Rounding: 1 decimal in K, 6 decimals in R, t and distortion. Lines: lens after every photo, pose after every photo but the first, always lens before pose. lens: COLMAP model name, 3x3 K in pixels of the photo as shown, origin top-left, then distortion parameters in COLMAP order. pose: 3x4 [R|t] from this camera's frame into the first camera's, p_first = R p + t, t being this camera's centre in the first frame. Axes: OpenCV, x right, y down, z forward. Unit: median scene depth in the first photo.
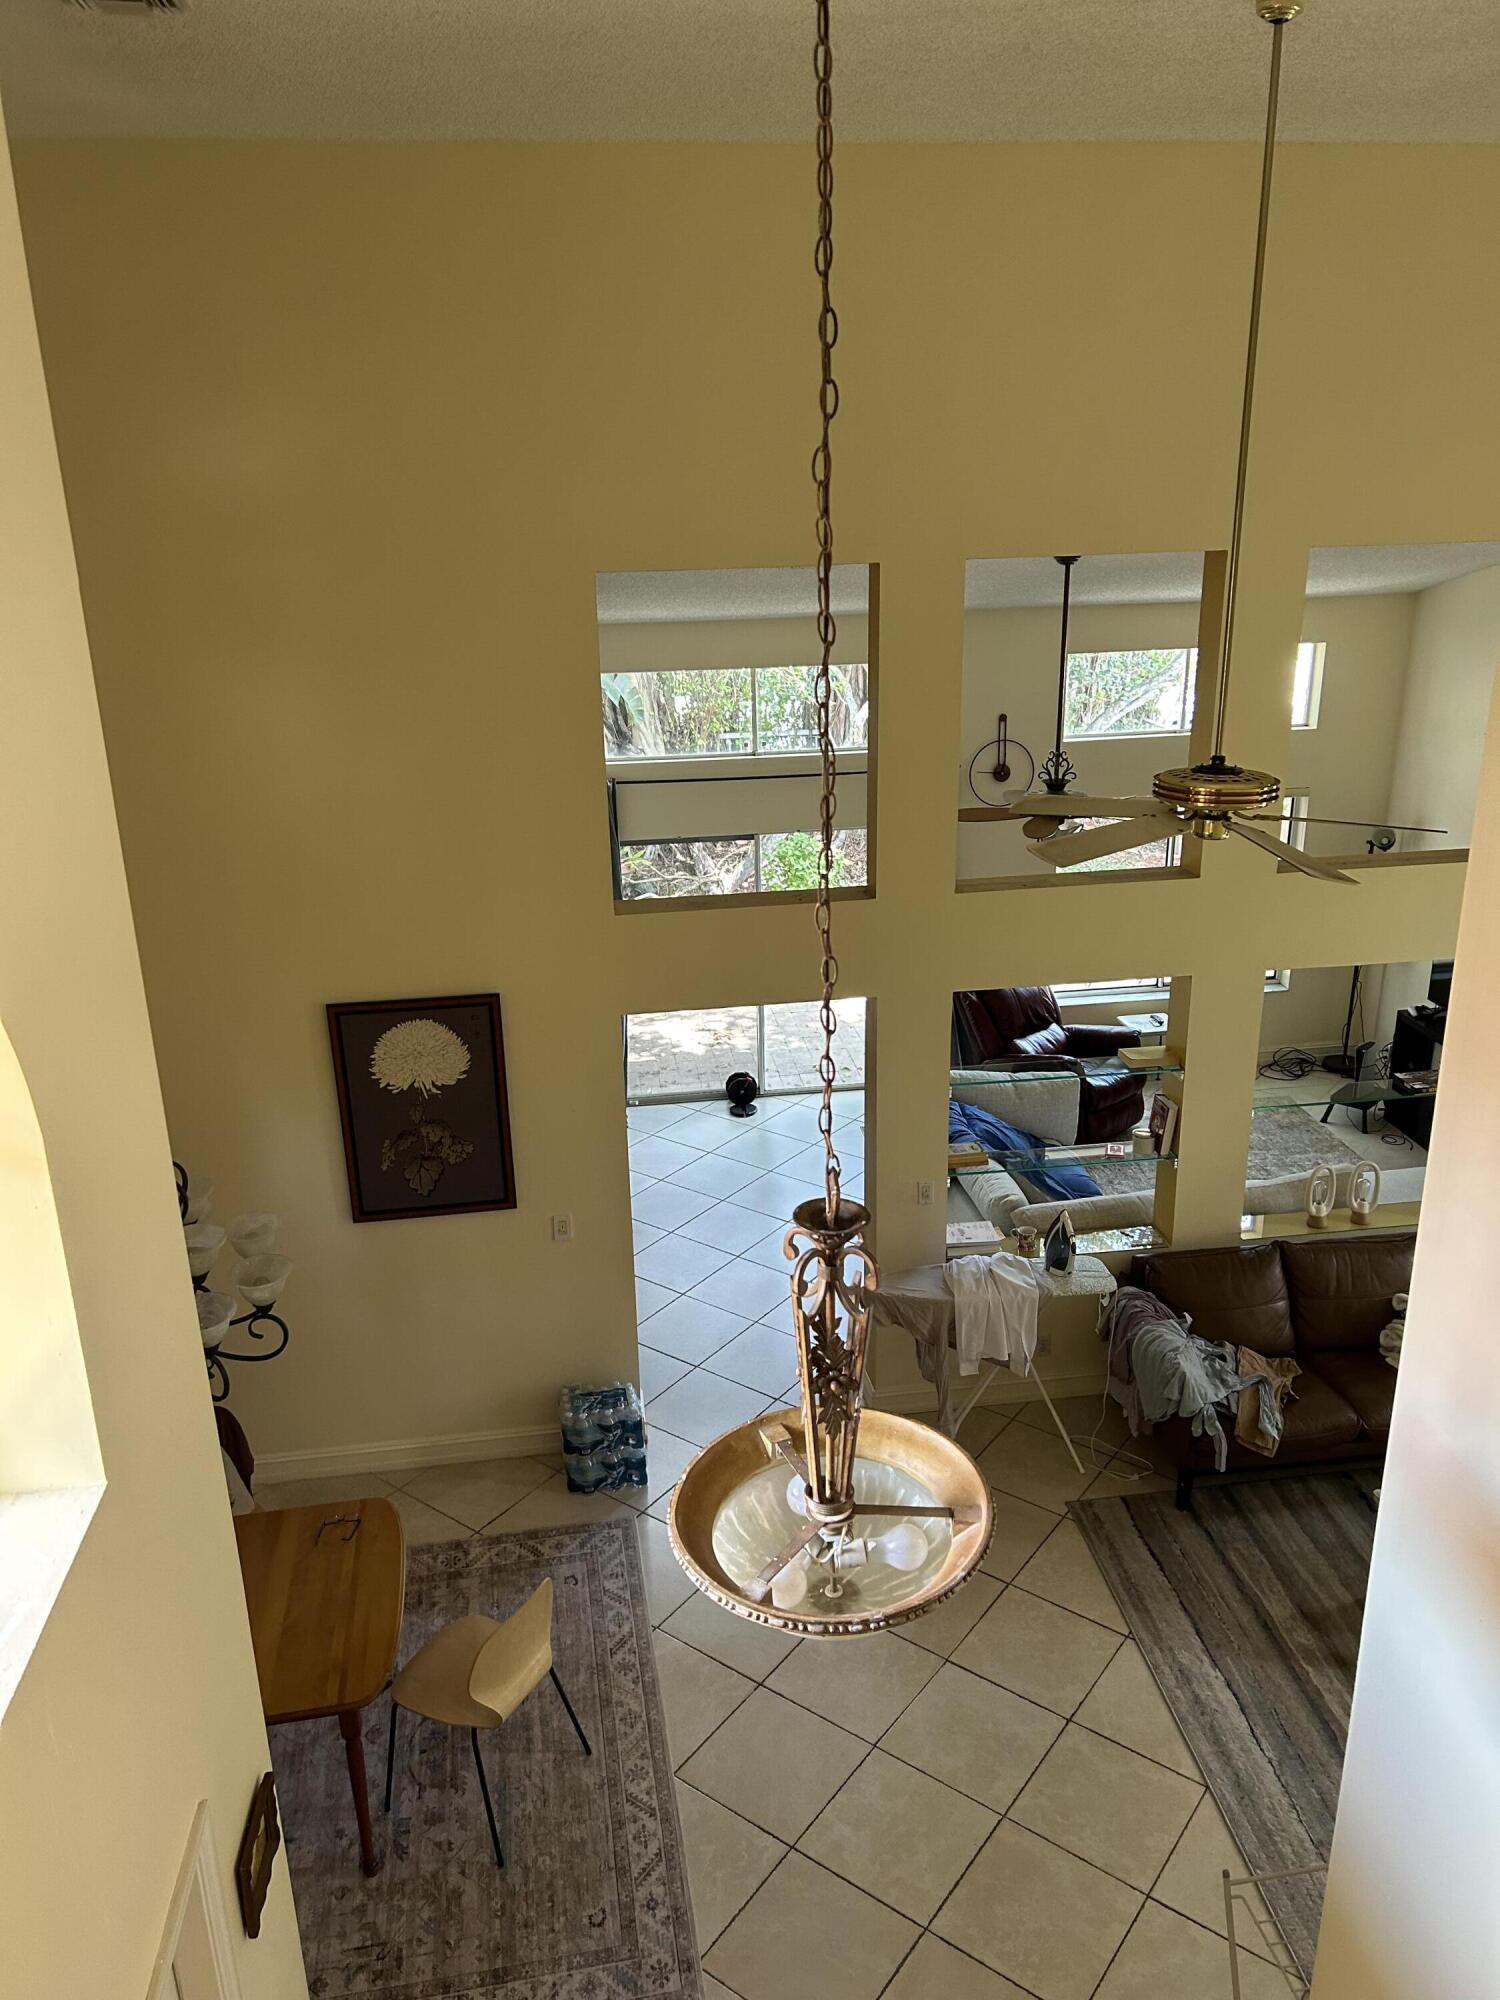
lens RADIAL K [[1520.9, 0, 753.7], [0, 1520.9, 1008.1], [0, 0, 1]] dist [0.029466, -0.023438]
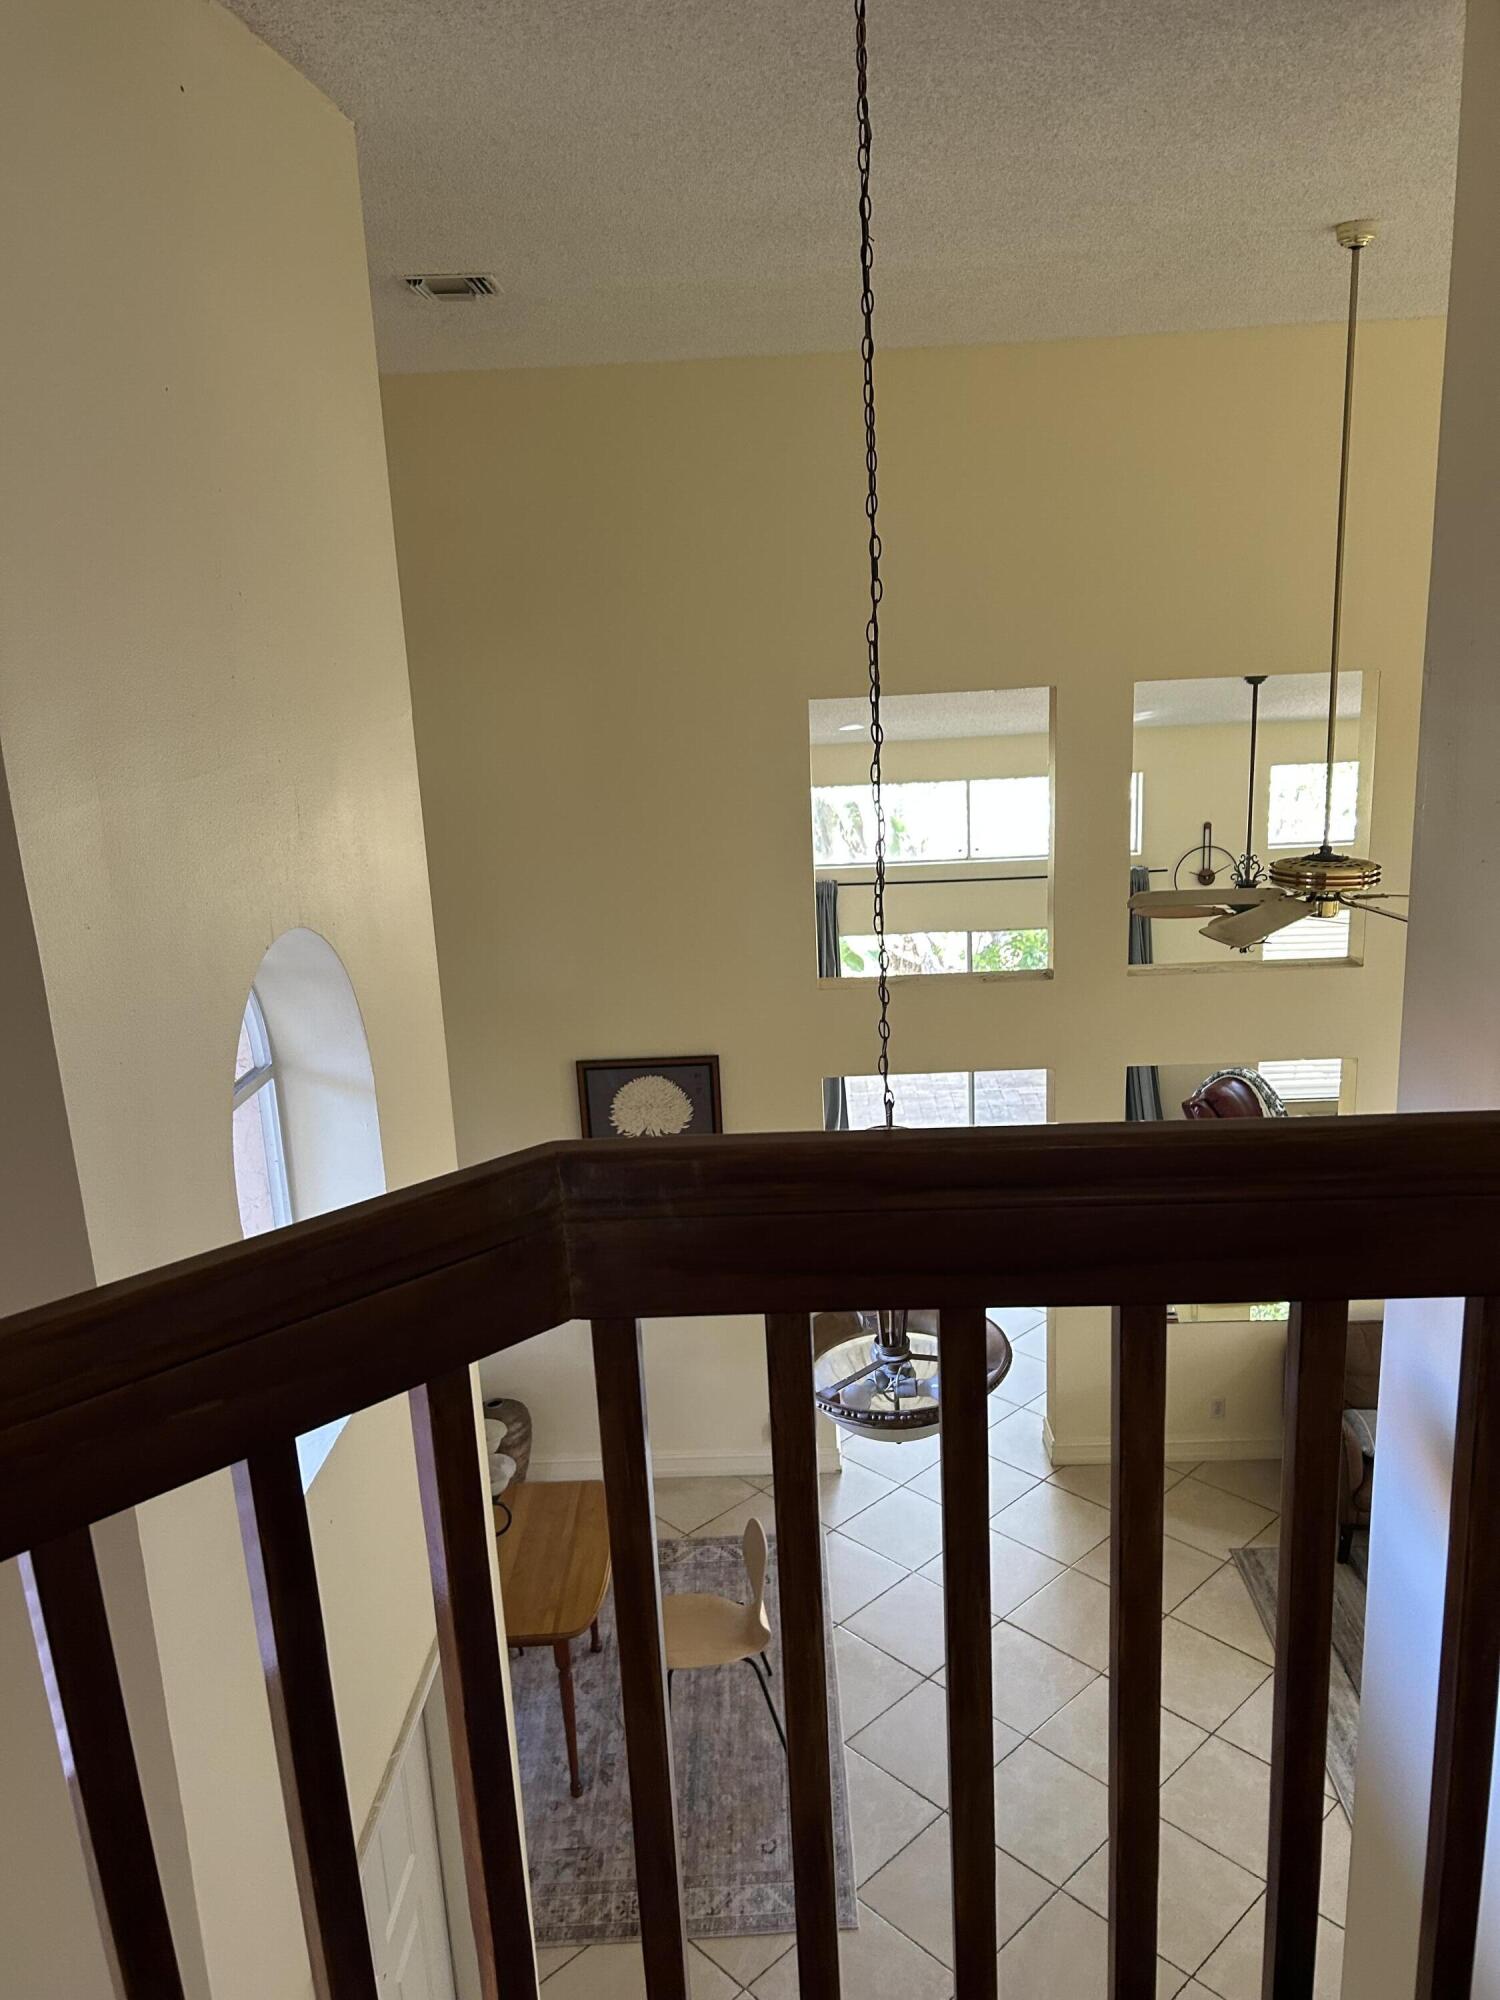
lens RADIAL K [[1520.9, 0, 750.3], [0, 1520.9, 1000.2], [0, 0, 1]] dist [0.029466, -0.023438]
pose [[0.985724, 0.017340, -0.167474, 0.061277], [-0.030951, 0.996394, -0.079005, 0.048523], [0.165500, 0.083060, 0.982706, -0.171271]]
